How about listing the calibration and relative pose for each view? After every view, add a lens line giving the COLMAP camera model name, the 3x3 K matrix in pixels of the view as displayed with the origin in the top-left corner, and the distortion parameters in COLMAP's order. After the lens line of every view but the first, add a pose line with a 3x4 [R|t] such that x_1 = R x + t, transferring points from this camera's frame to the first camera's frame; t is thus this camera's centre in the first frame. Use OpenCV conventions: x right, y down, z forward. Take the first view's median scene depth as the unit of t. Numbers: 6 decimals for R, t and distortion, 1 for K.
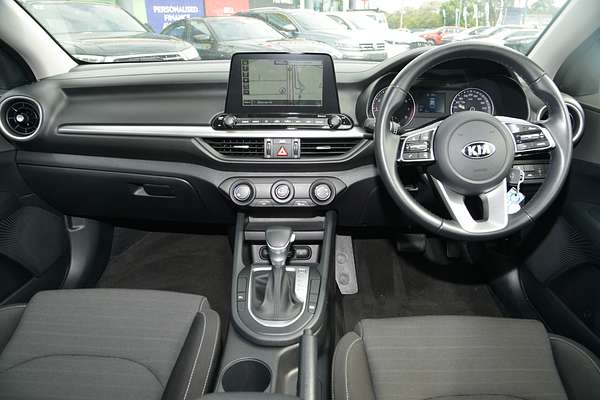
lens RADIAL K [[430.5, 0, 300.5], [0, 430.5, 208.5], [0, 0, 1]] dist [-0.042523, 0.006798]
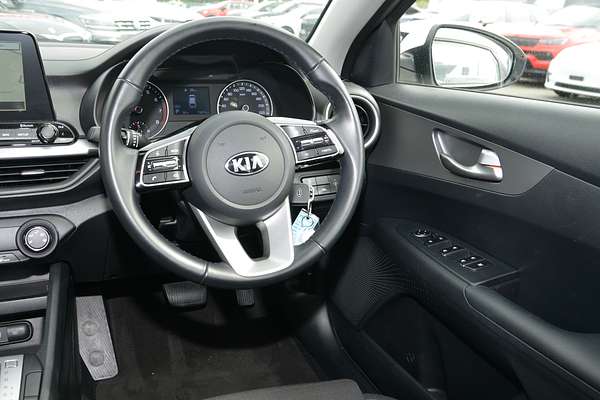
lens RADIAL K [[522.9, 0, 300.0], [0, 522.9, 200.0], [0, 0, 1]] dist [-0.005989, 0.008640]
pose [[0.947335, -0.083415, 0.309189, 0.201673], [0.097045, 0.994859, -0.028940, -0.036302], [-0.305186, 0.057421, 0.950560, 0.108290]]
